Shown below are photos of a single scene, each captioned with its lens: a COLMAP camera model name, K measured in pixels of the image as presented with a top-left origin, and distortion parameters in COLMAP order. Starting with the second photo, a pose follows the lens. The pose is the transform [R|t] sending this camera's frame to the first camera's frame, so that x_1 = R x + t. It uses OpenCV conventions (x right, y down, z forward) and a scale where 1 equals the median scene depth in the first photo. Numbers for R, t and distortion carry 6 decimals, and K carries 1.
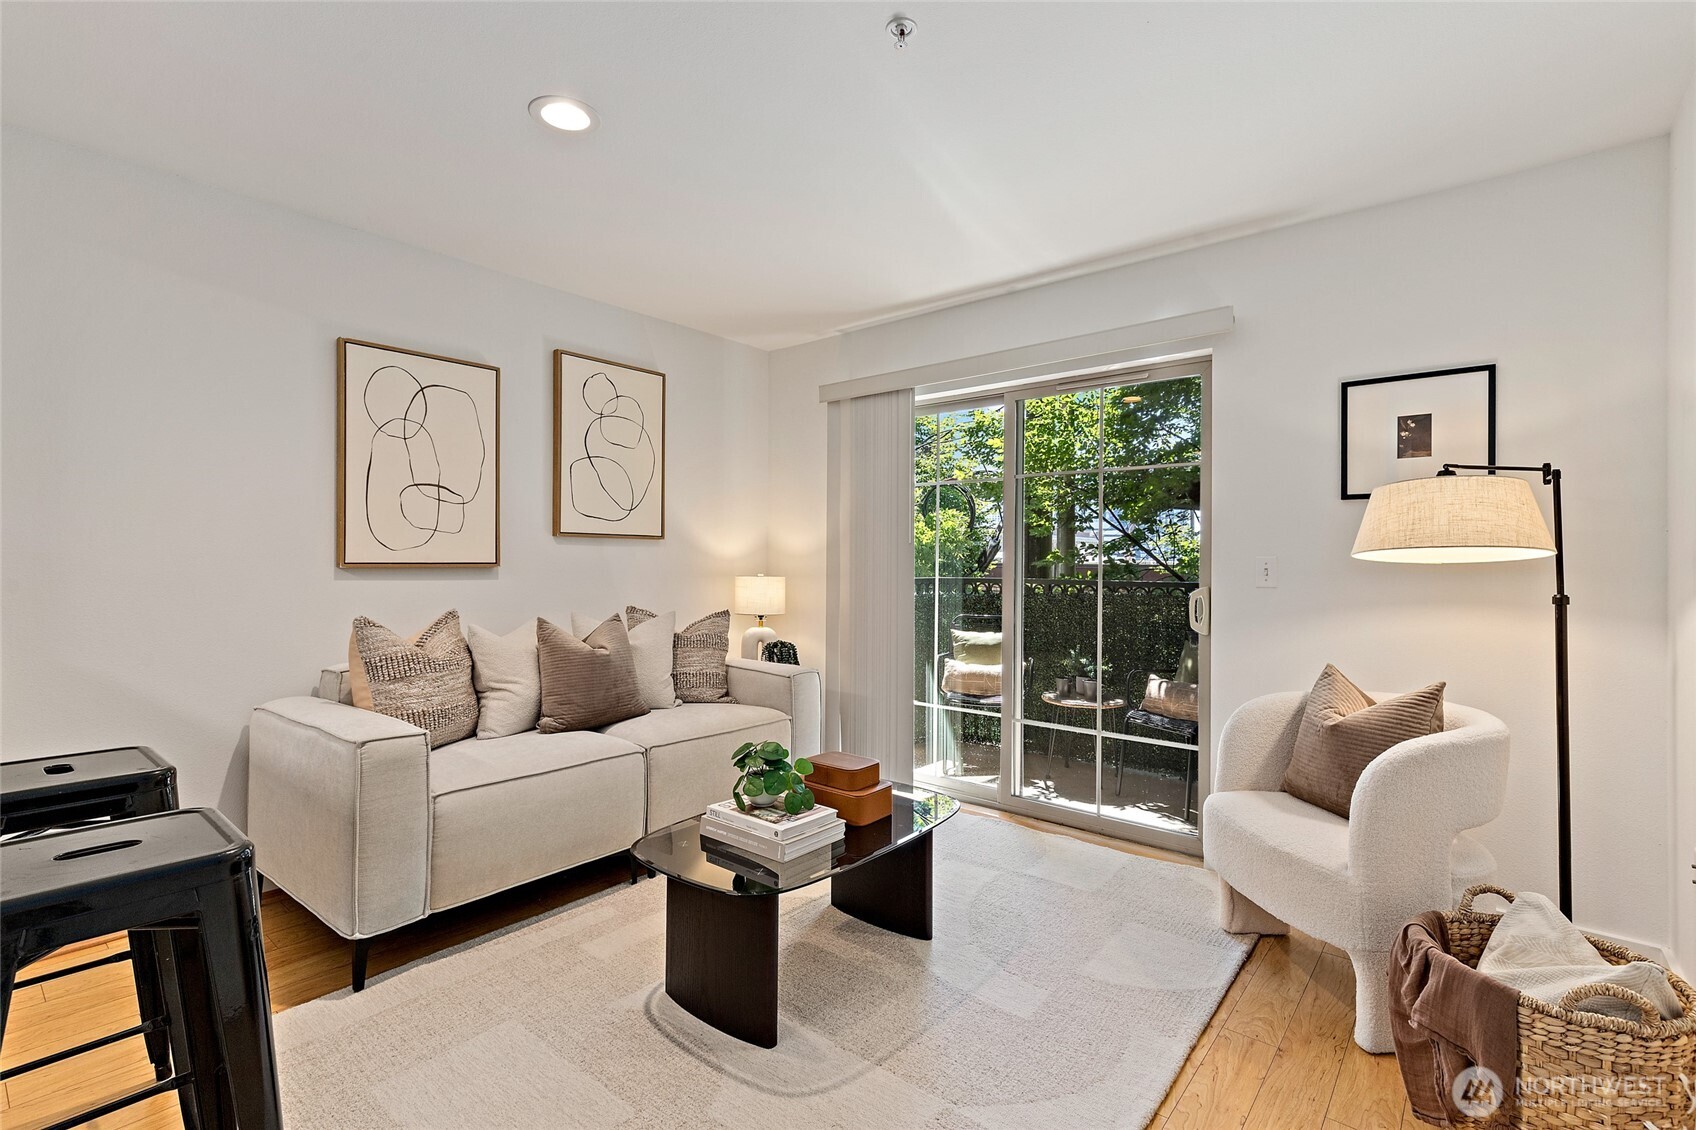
lens RADIAL K [[763.7, 0, 847.3], [0, 763.7, 555.9], [0, 0, 1]] dist [0.006736, -0.002381]
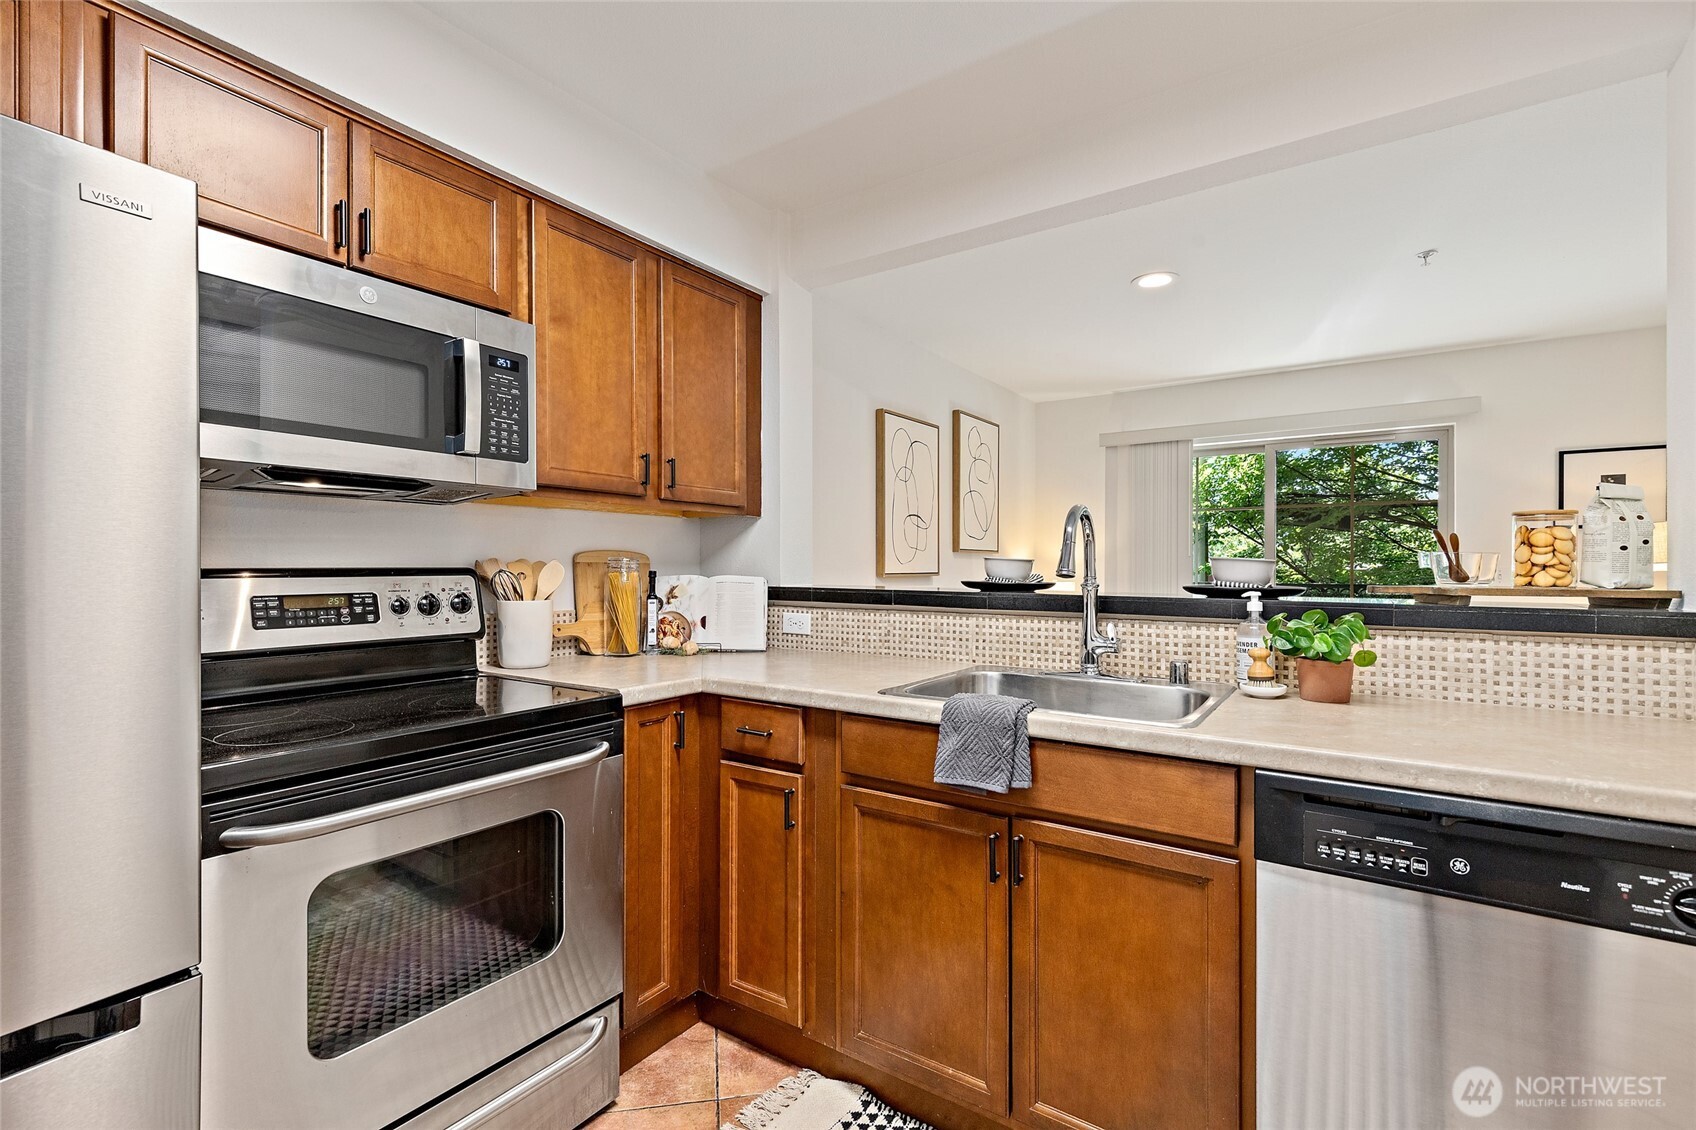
lens RADIAL K [[763.7, 0, 848.2], [0, 763.7, 566.9], [0, 0, 1]] dist [0.006736, -0.002381]
pose [[0.995817, -0.003354, 0.091307, -0.666475], [0.002773, 0.999975, 0.006490, -0.008989], [-0.091327, -0.006210, 0.995802, -0.282796]]
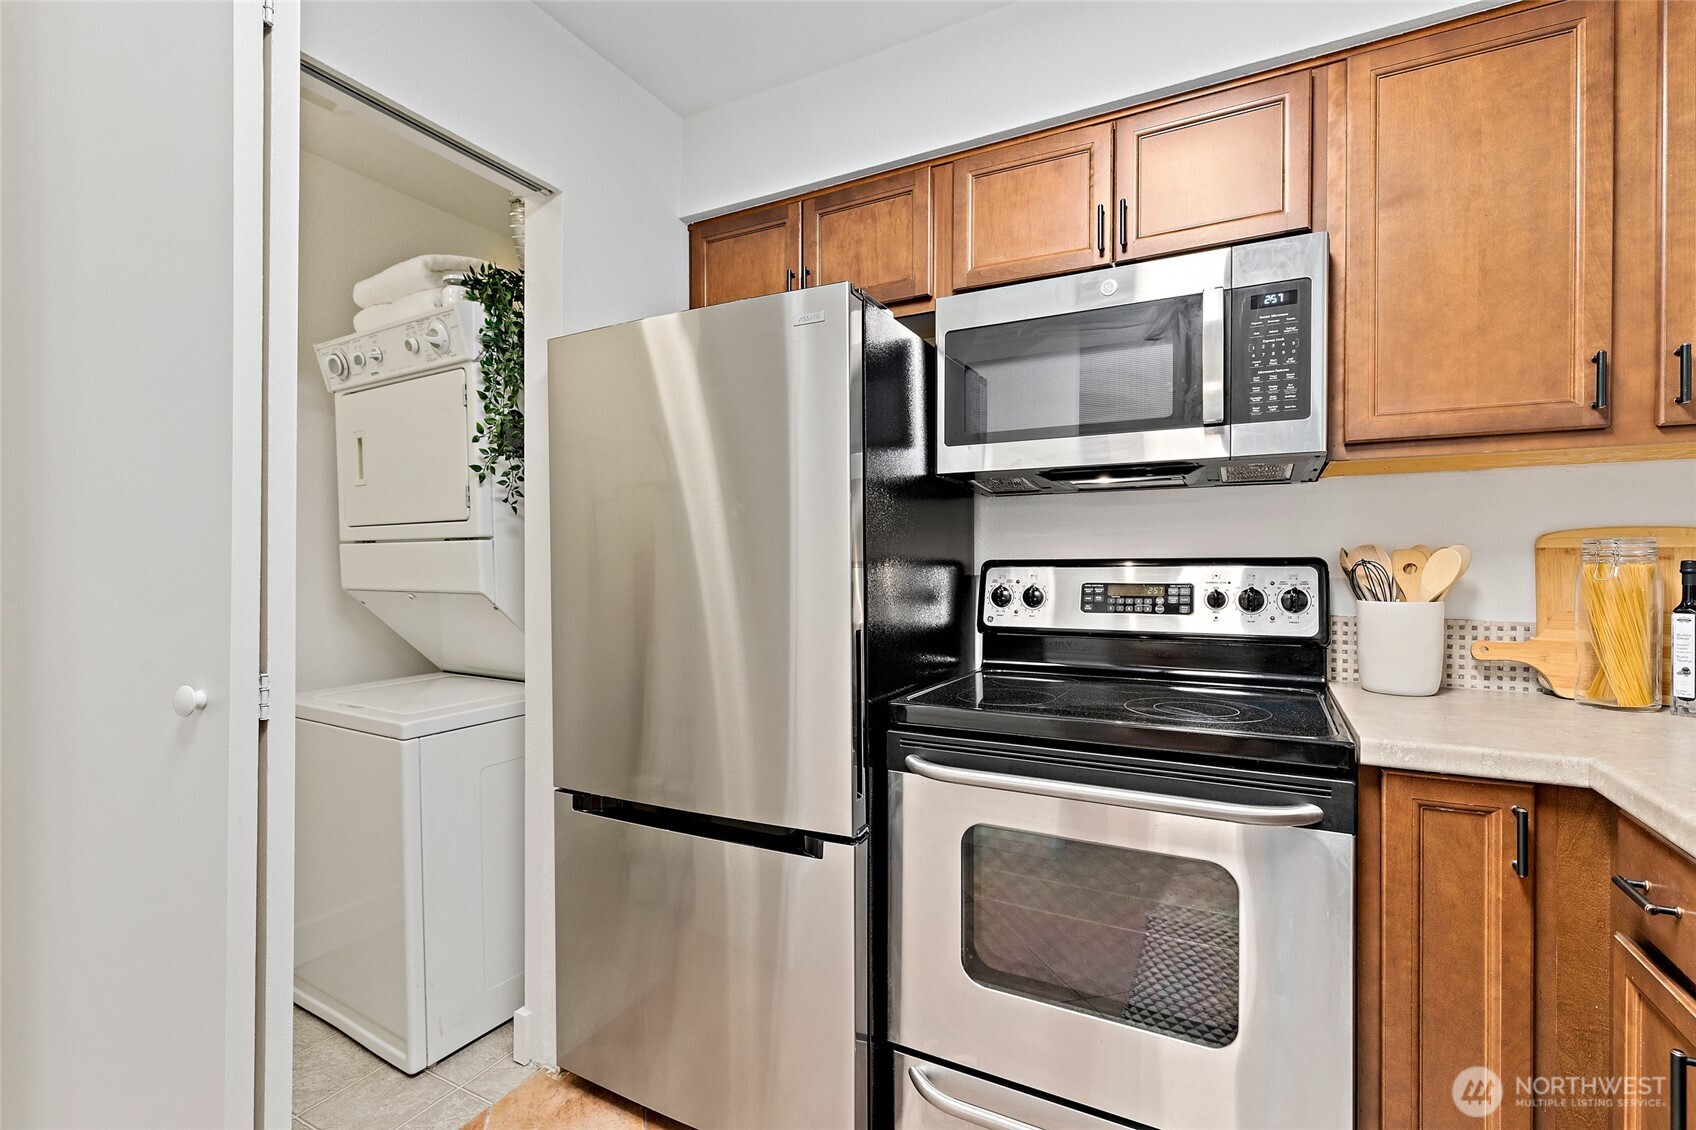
lens RADIAL K [[763.7, 0, 848.1], [0, 763.7, 573.3], [0, 0, 1]] dist [0.006736, -0.002381]
pose [[0.195101, 0.003407, -0.980777, -0.495262], [0.006149, 0.999970, 0.004696, 0.000266], [0.980764, -0.006947, 0.195075, -0.058959]]
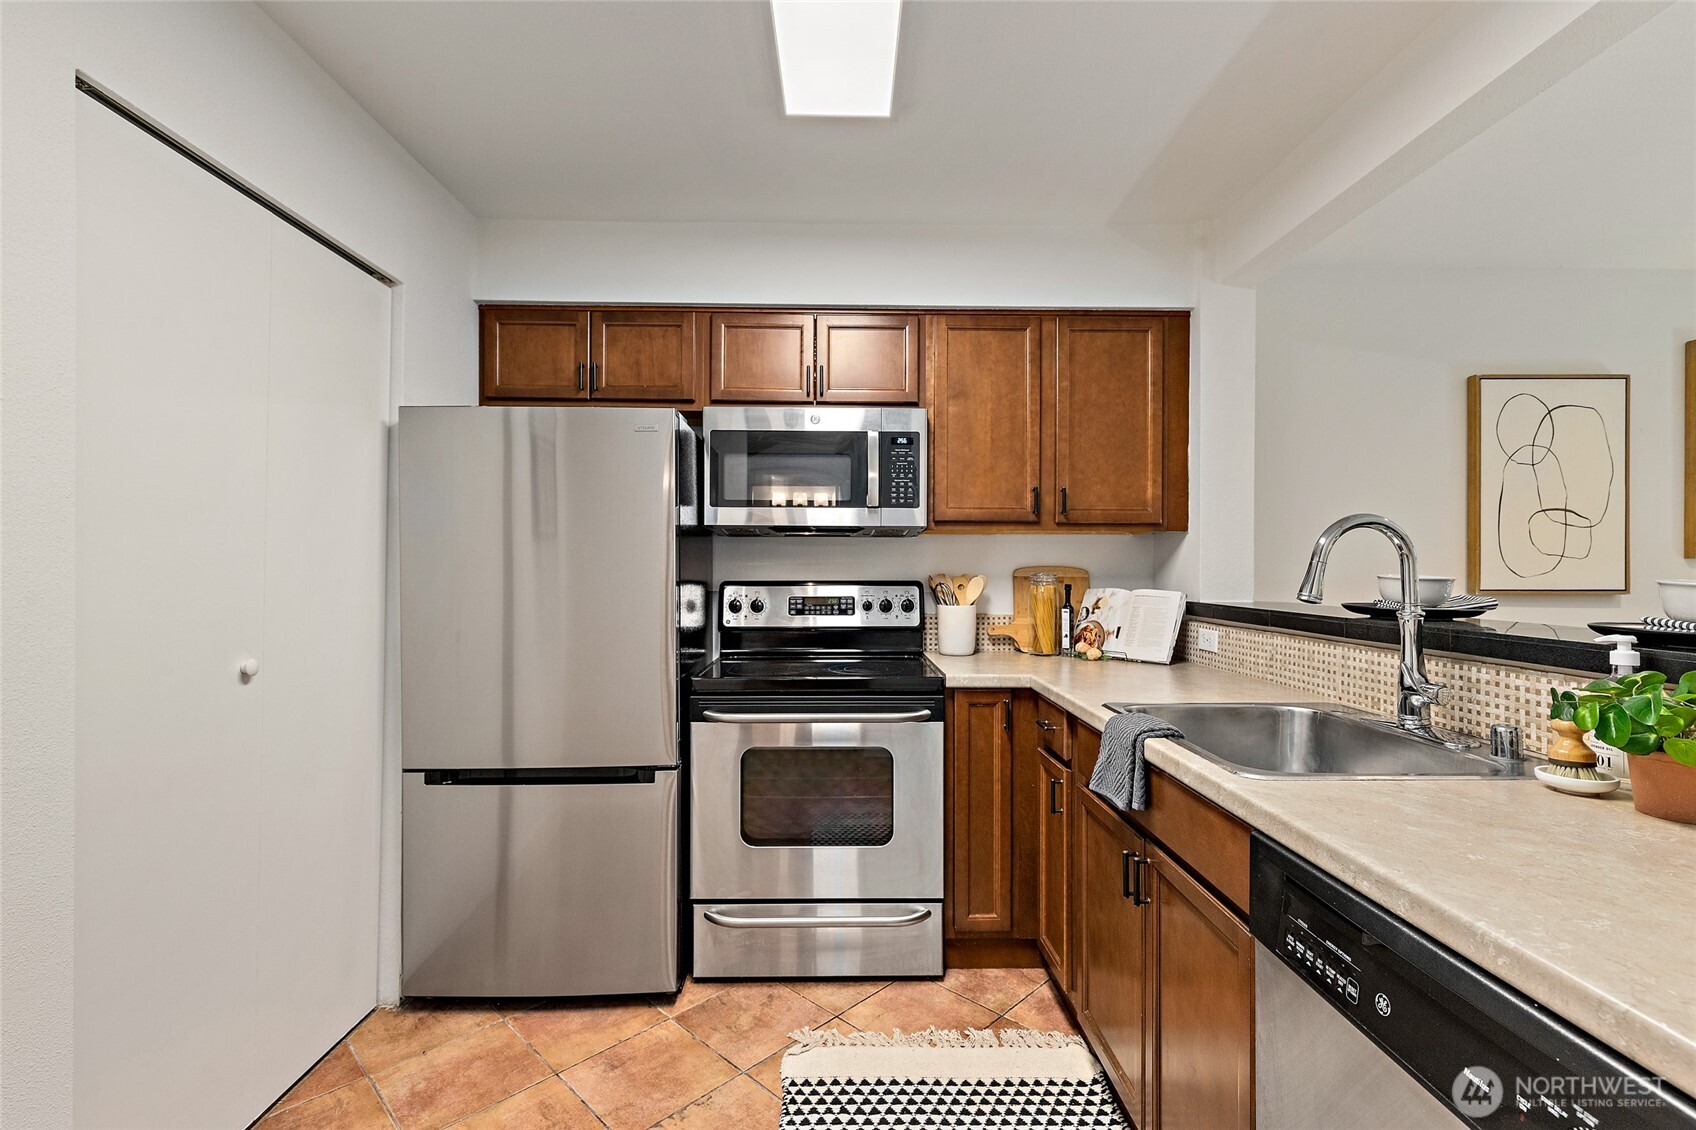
lens RADIAL K [[763.7, 0, 842.0], [0, 763.7, 571.1], [0, 0, 1]] dist [0.006736, -0.002381]
pose [[0.643313, -0.000875, -0.765603, -0.326198], [0.004758, 0.999985, 0.002855, -0.018499], [0.765588, -0.005480, 0.643307, -0.272984]]
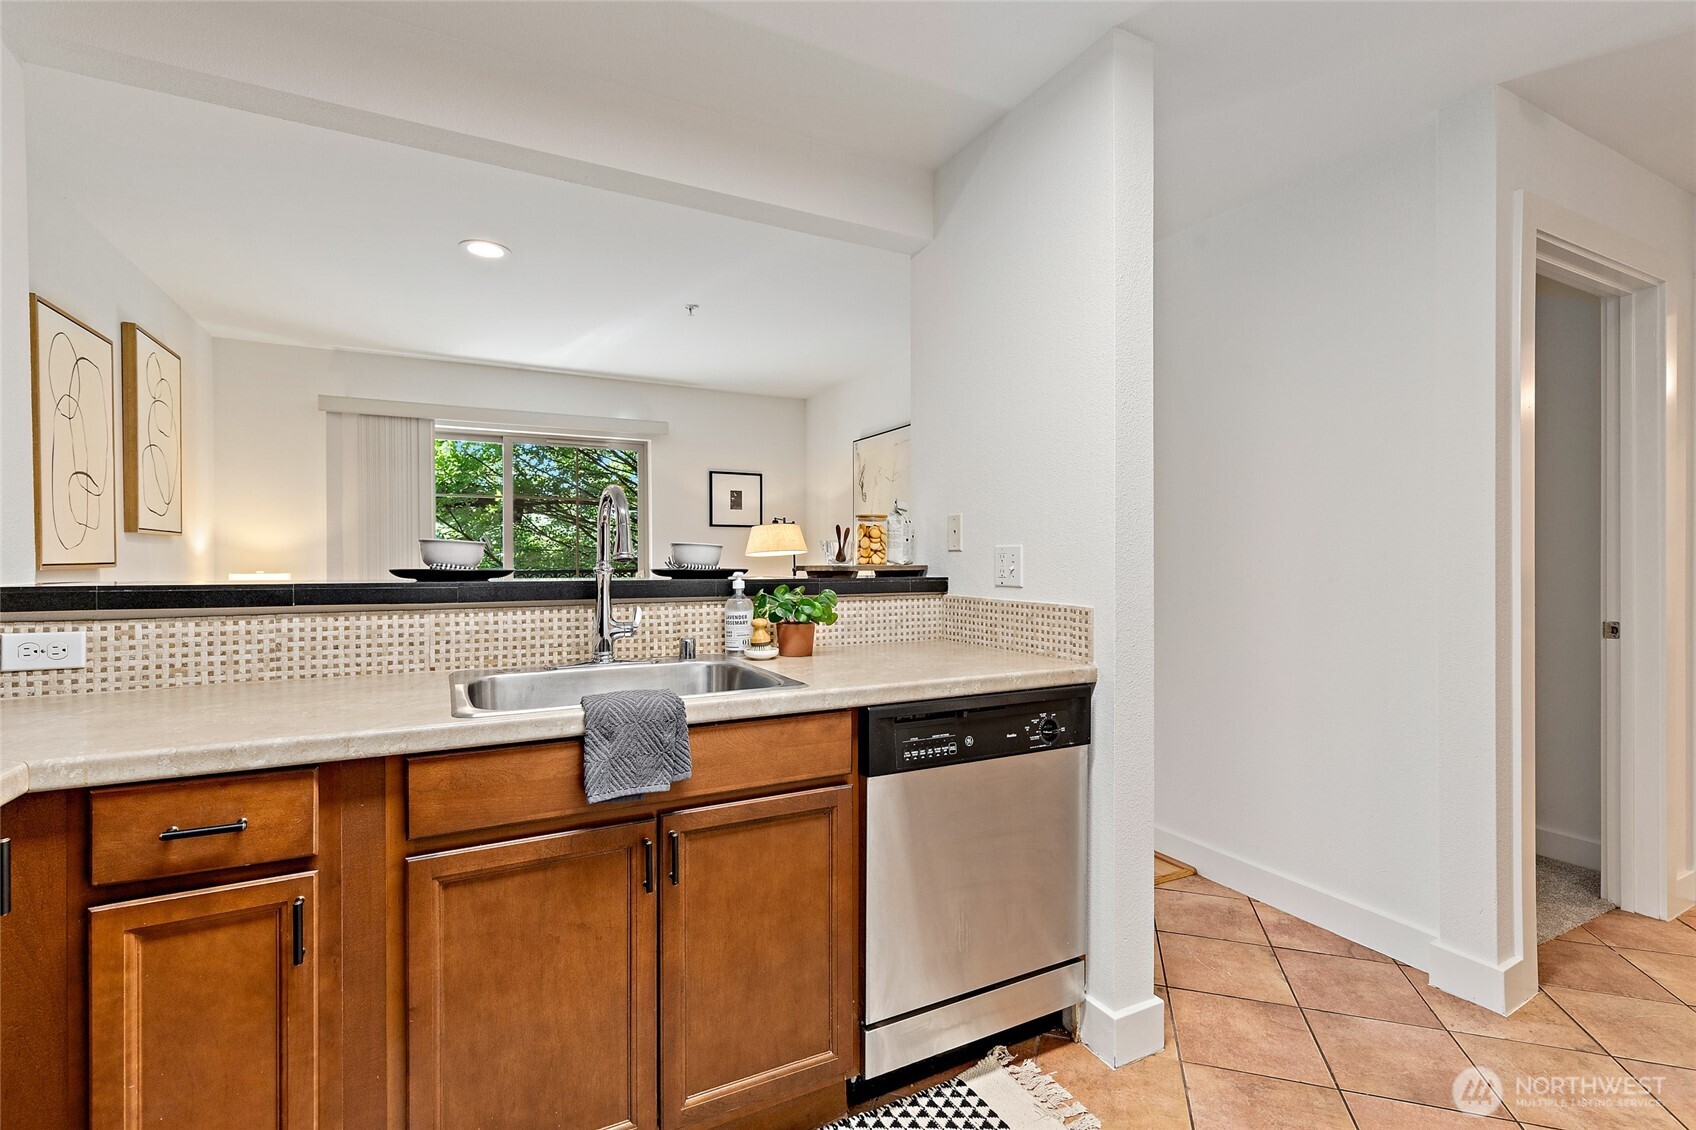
lens RADIAL K [[763.7, 0, 844.6], [0, 763.7, 562.8], [0, 0, 1]] dist [0.006736, -0.002381]
pose [[0.385854, -0.013665, 0.922459, -0.862772], [-0.001593, 0.999879, 0.015478, -0.005286], [-0.922559, -0.007442, 0.385785, -0.113464]]
